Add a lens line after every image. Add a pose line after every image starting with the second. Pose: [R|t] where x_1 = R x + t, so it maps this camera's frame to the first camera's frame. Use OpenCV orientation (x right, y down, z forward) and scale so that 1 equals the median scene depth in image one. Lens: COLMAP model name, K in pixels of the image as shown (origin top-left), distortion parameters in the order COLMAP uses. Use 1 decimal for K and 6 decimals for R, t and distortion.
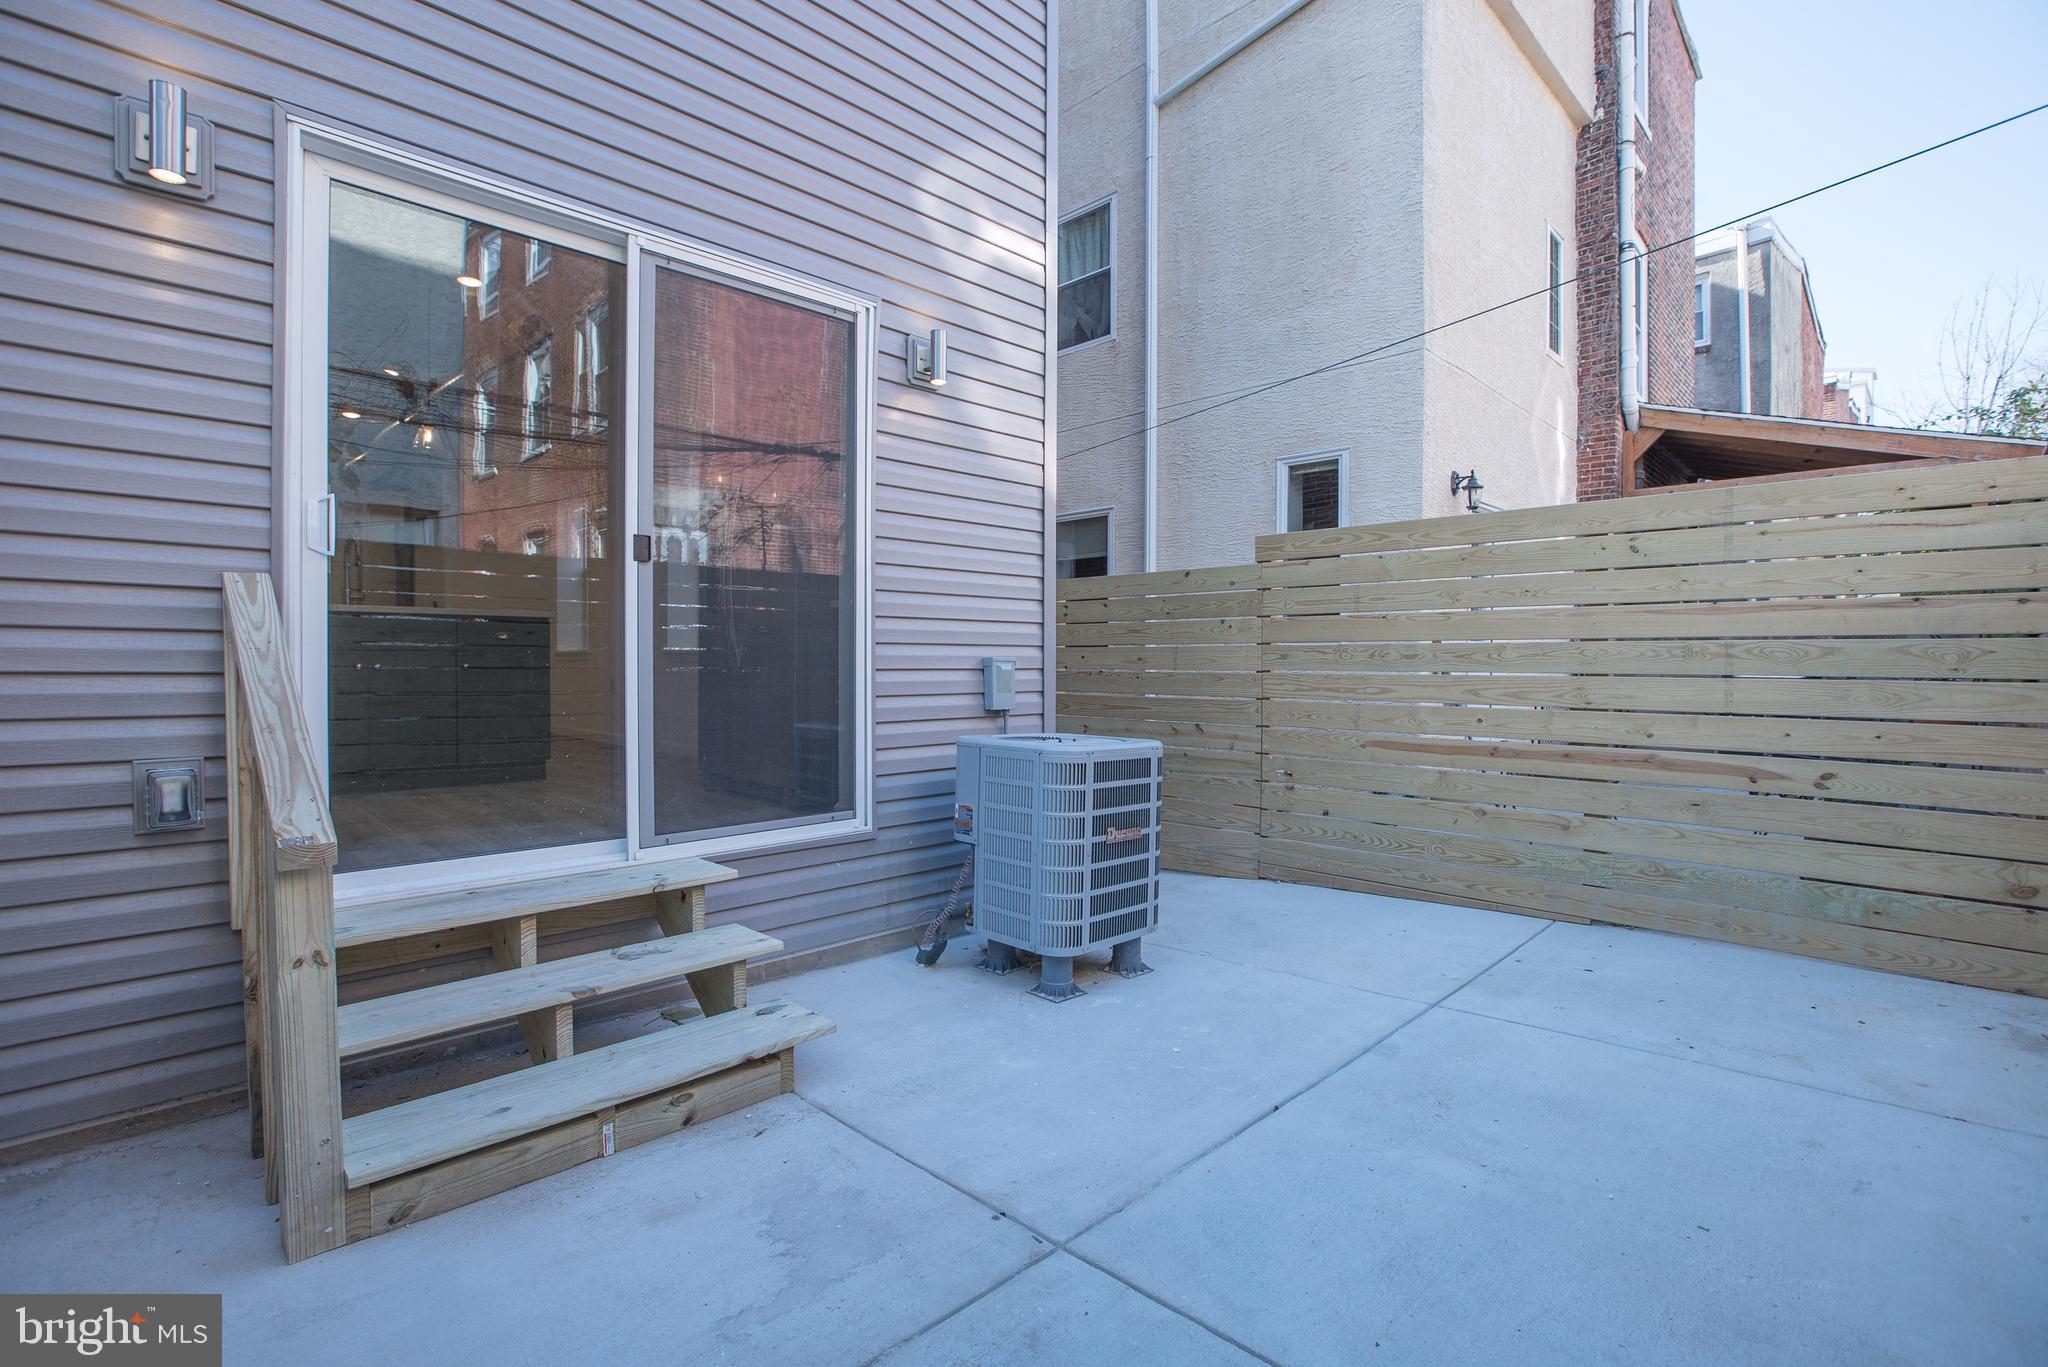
lens RADIAL K [[948.3, 0, 1021.7], [0, 948.3, 668.3], [0, 0, 1]] dist [-0.057205, 0.021665]
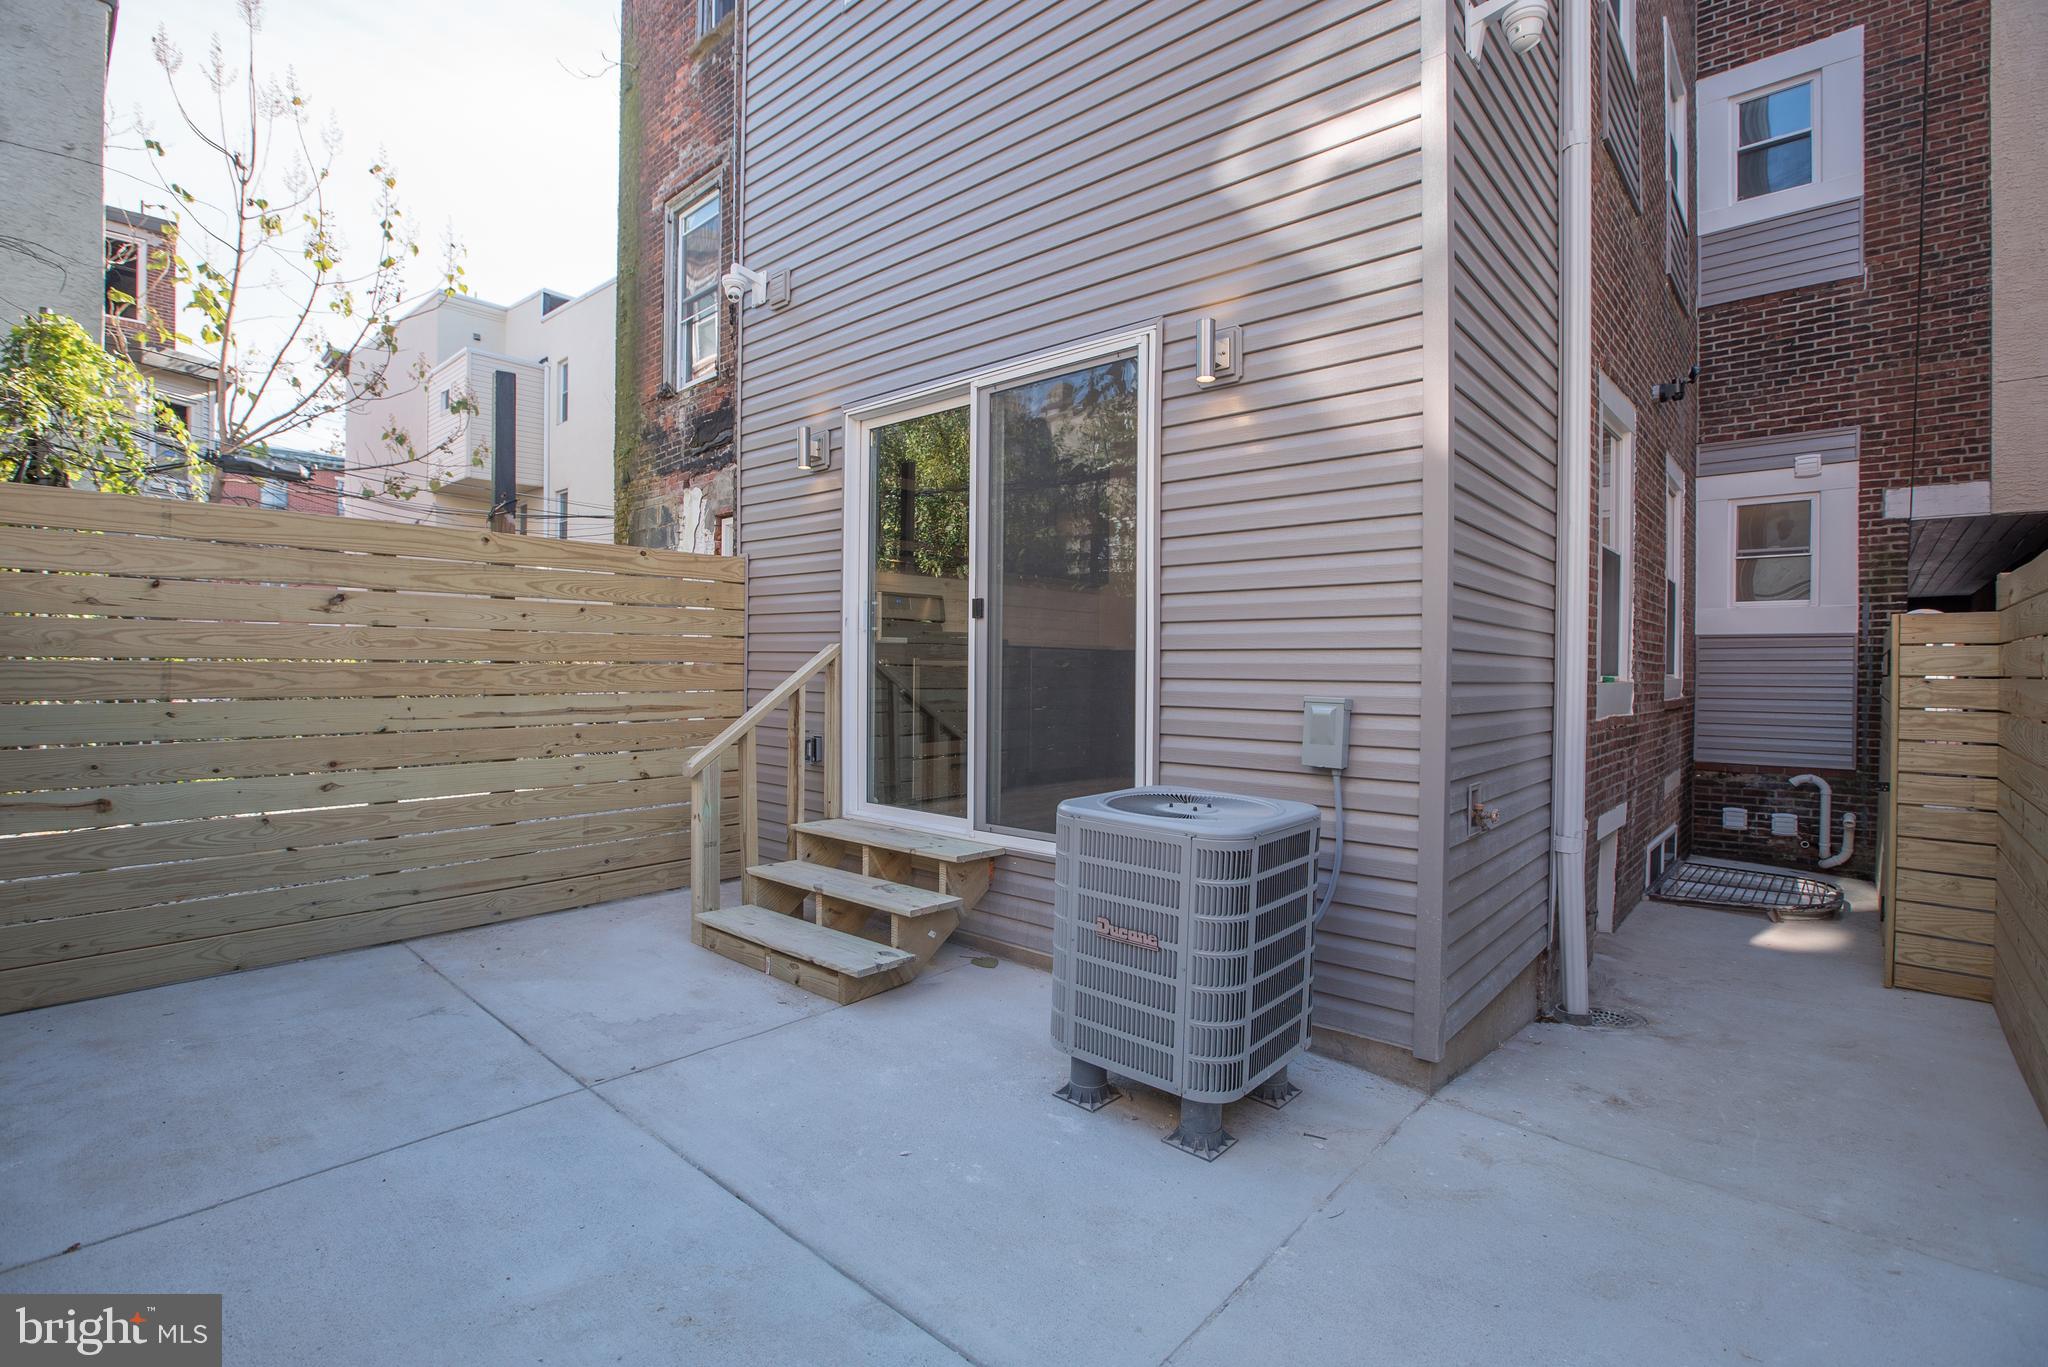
lens RADIAL K [[935.6, 0, 1006.2], [0, 935.6, 677.6], [0, 0, 1]] dist [-0.053428, 0.021312]
pose [[0.054772, 0.004803, -0.998487, 0.759486], [-0.020362, 0.999786, 0.003692, -0.026920], [0.998291, 0.020129, 0.054858, 0.775340]]
